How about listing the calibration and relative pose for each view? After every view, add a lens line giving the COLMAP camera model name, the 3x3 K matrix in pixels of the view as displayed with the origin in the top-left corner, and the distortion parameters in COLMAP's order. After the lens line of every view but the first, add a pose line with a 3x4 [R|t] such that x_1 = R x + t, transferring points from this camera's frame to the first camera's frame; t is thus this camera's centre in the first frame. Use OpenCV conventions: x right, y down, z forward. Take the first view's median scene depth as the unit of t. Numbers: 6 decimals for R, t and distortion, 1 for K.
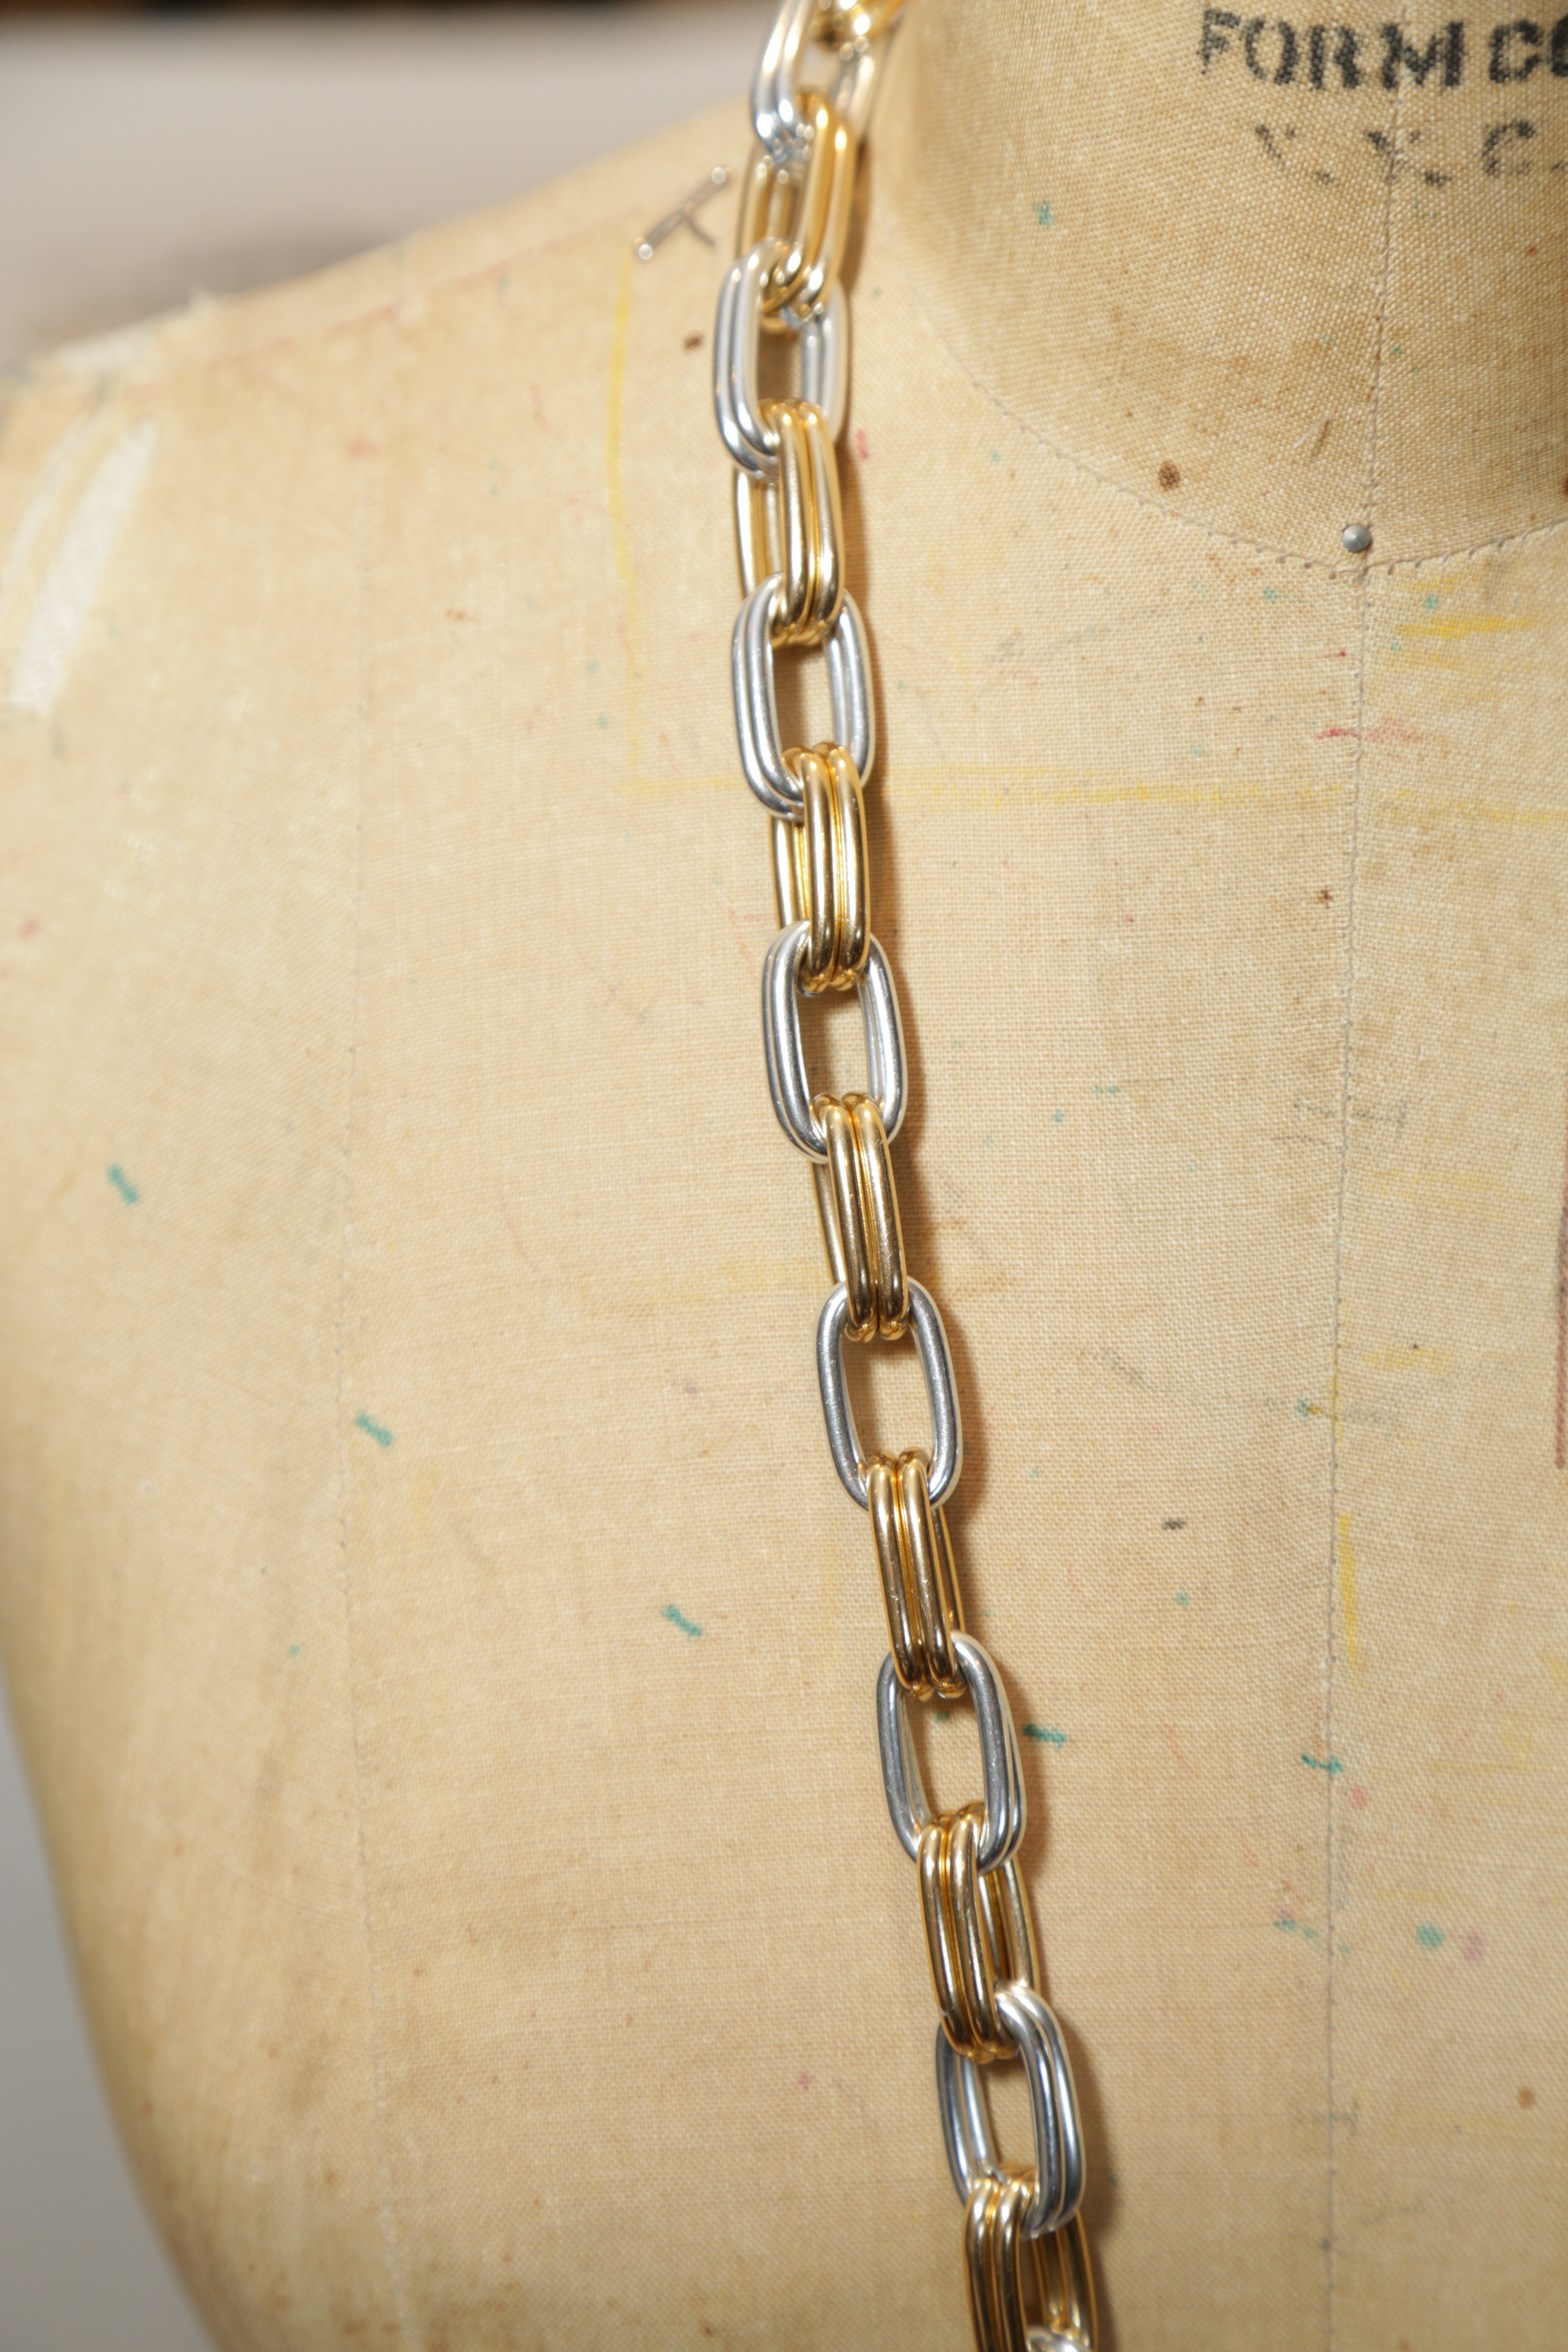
lens RADIAL K [[5217.9, 0, 759.1], [0, 5217.9, 1167.2], [0, 0, 1]] dist [0.271891, -0.173229]
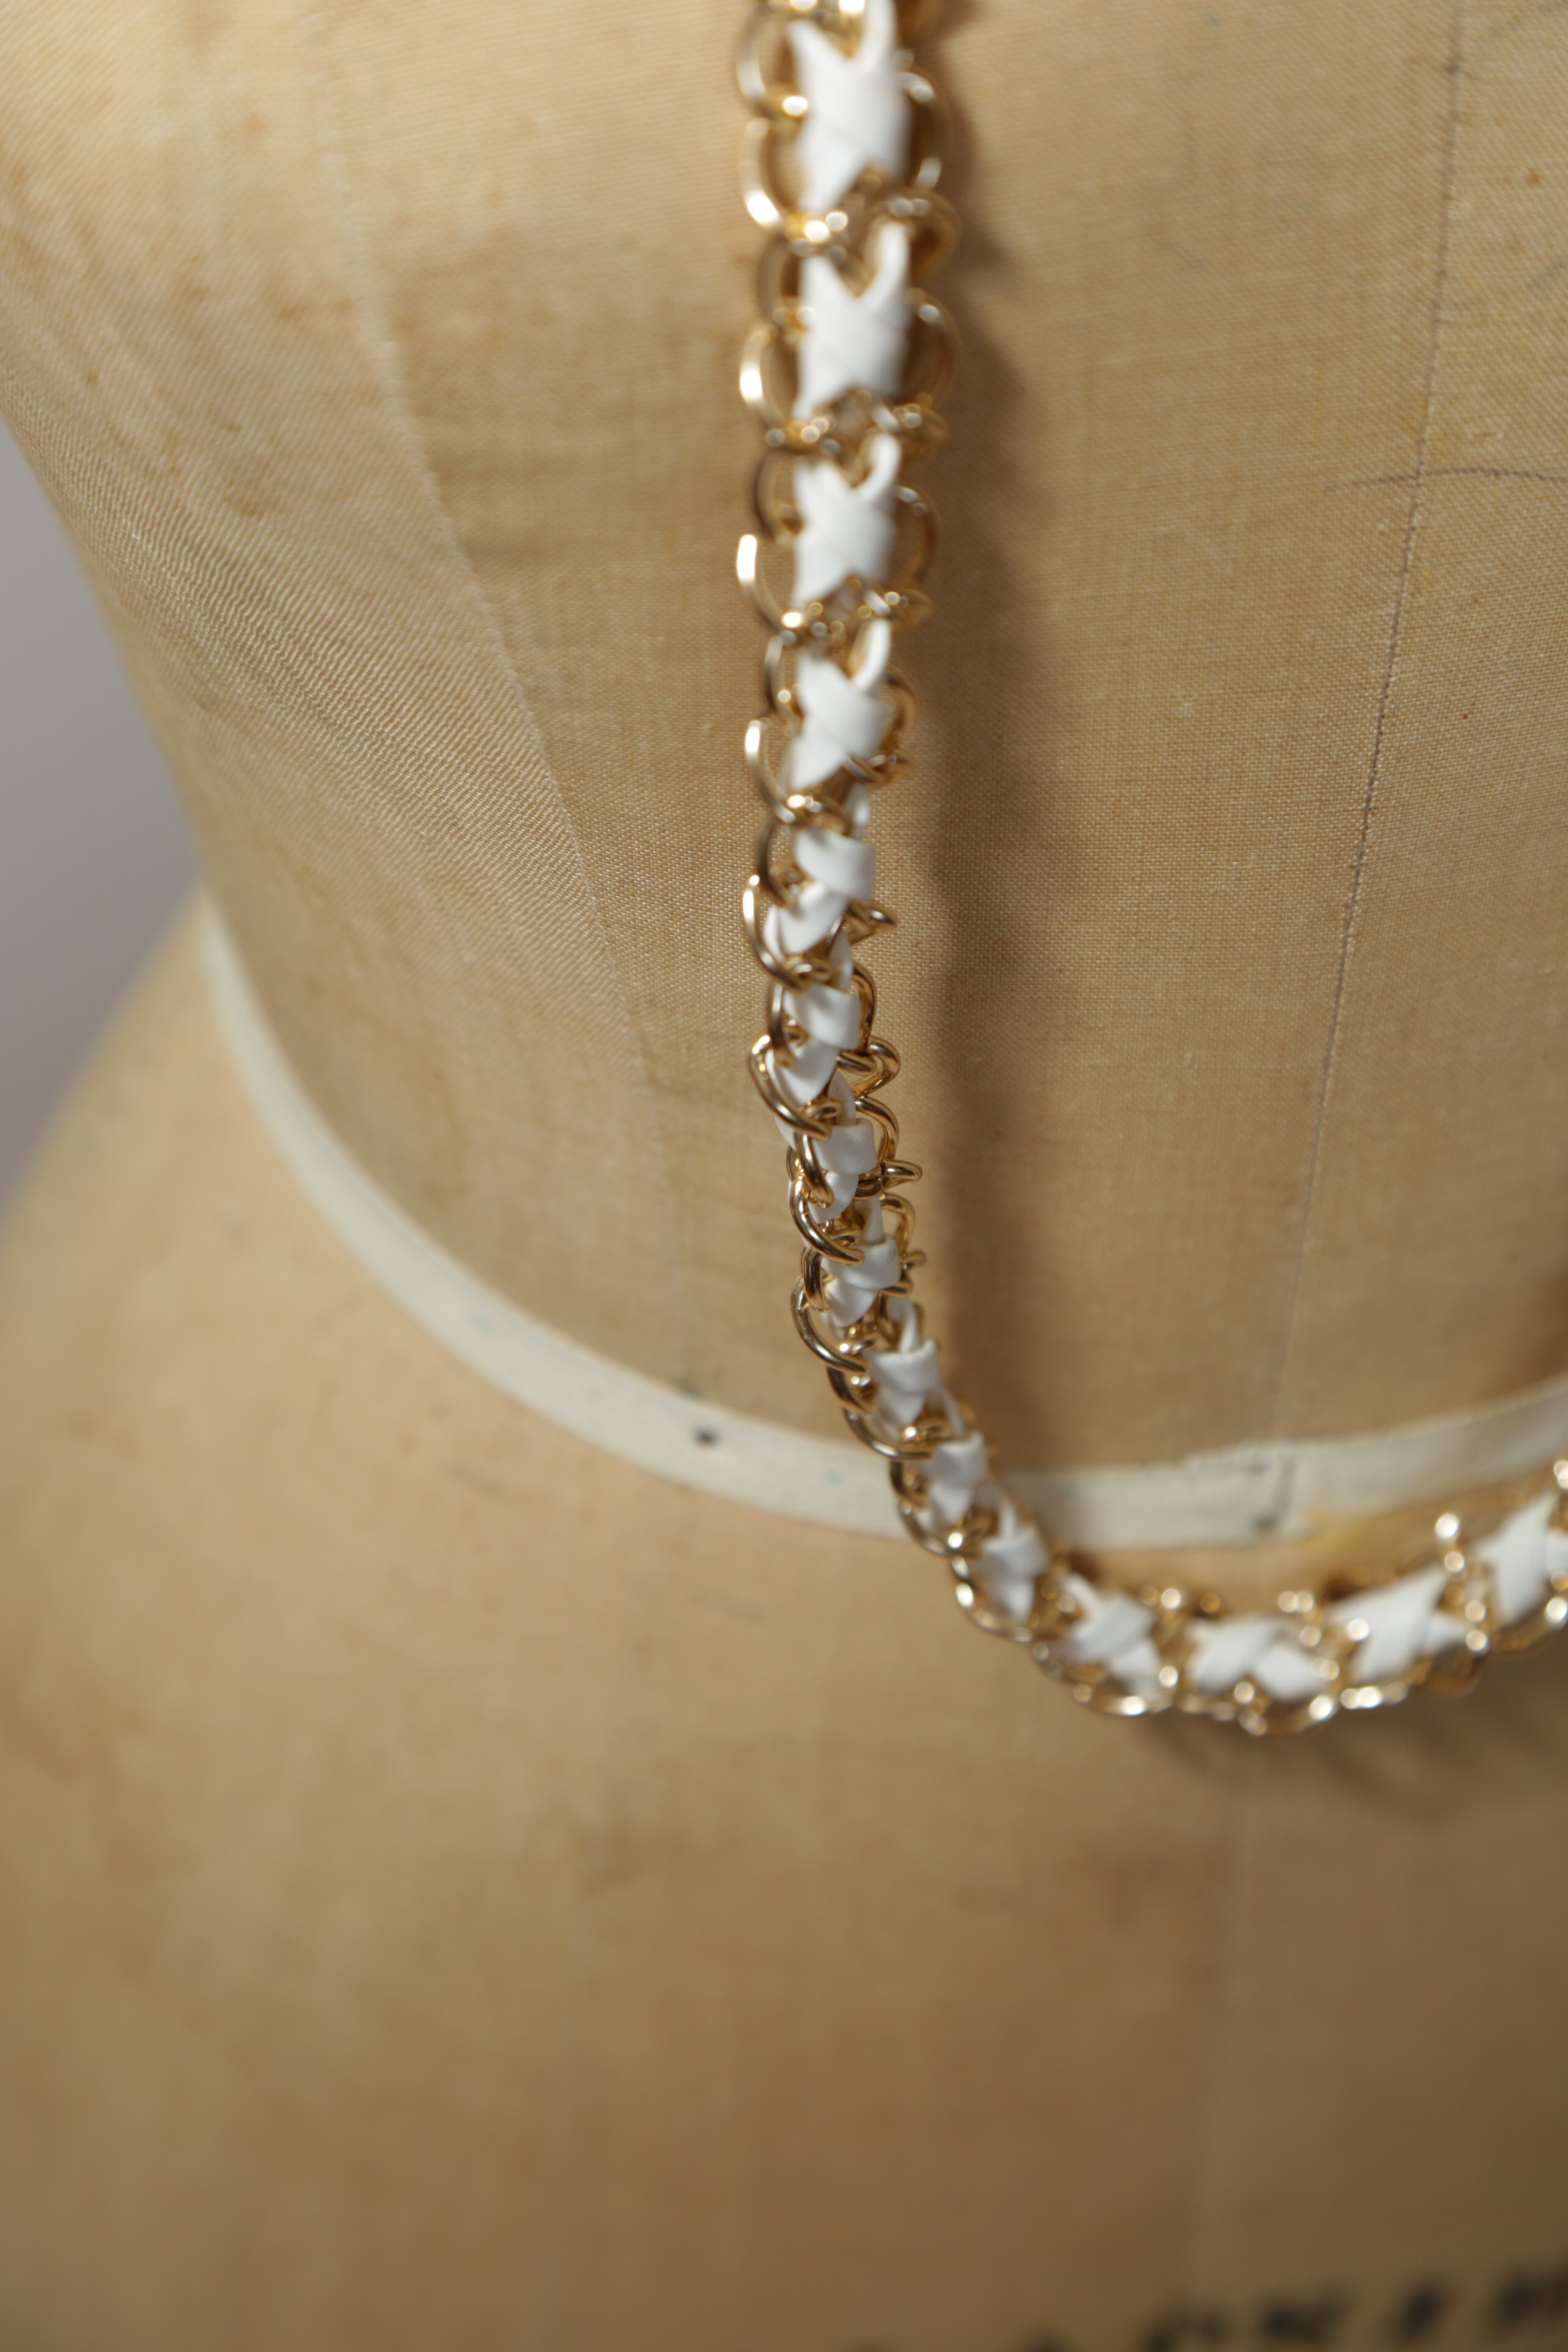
lens RADIAL K [[5332.2, 0, 784.0], [0, 5332.2, 1176.0], [0, 0, 1]] dist [0.282424, -0.608624]
pose [[0.971795, -0.147124, 0.184307, -0.178841], [0.081245, 0.942555, 0.324019, 0.085245], [-0.221391, -0.299906, 0.927924, 0.185434]]
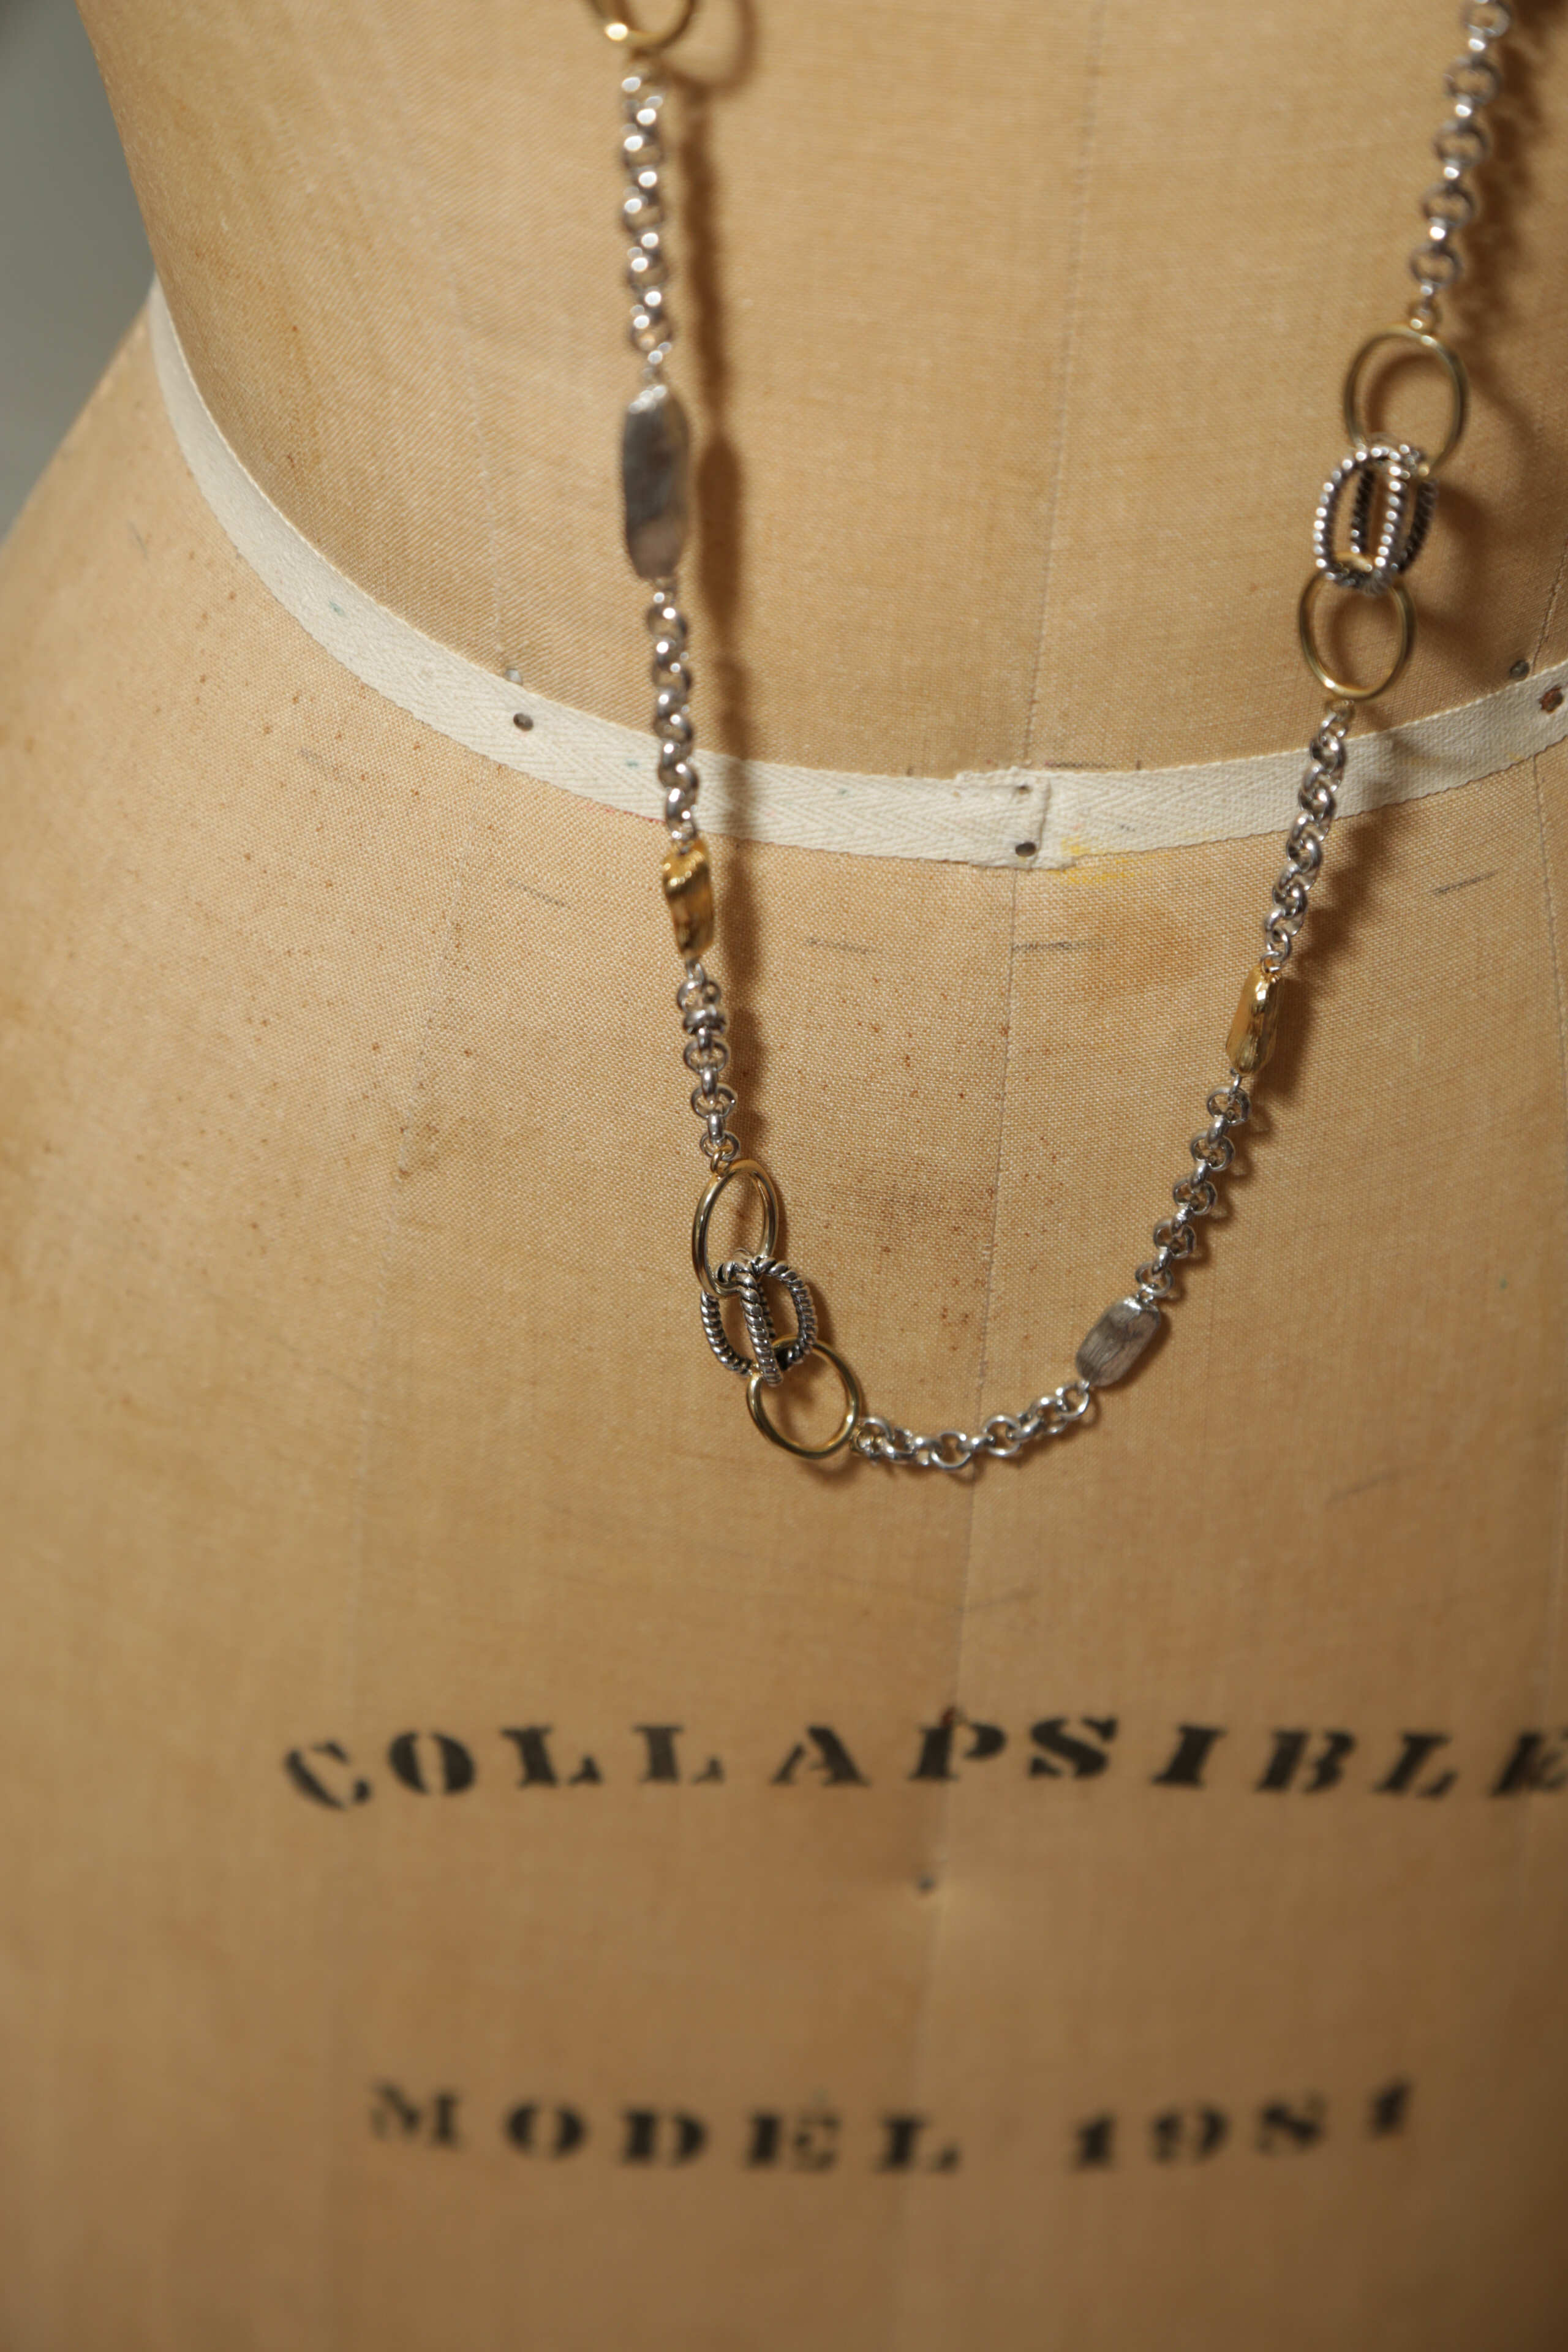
lens RADIAL K [[6040.5, 0, 774.0], [0, 6040.5, 1168.4], [0, 0, 1]] dist [0.433434, -0.307115]
pose [[0.993914, -0.036196, 0.104040, -0.087487], [0.007748, 0.965106, 0.261746, 0.235125], [-0.109884, -0.259347, 0.959513, -0.143354]]
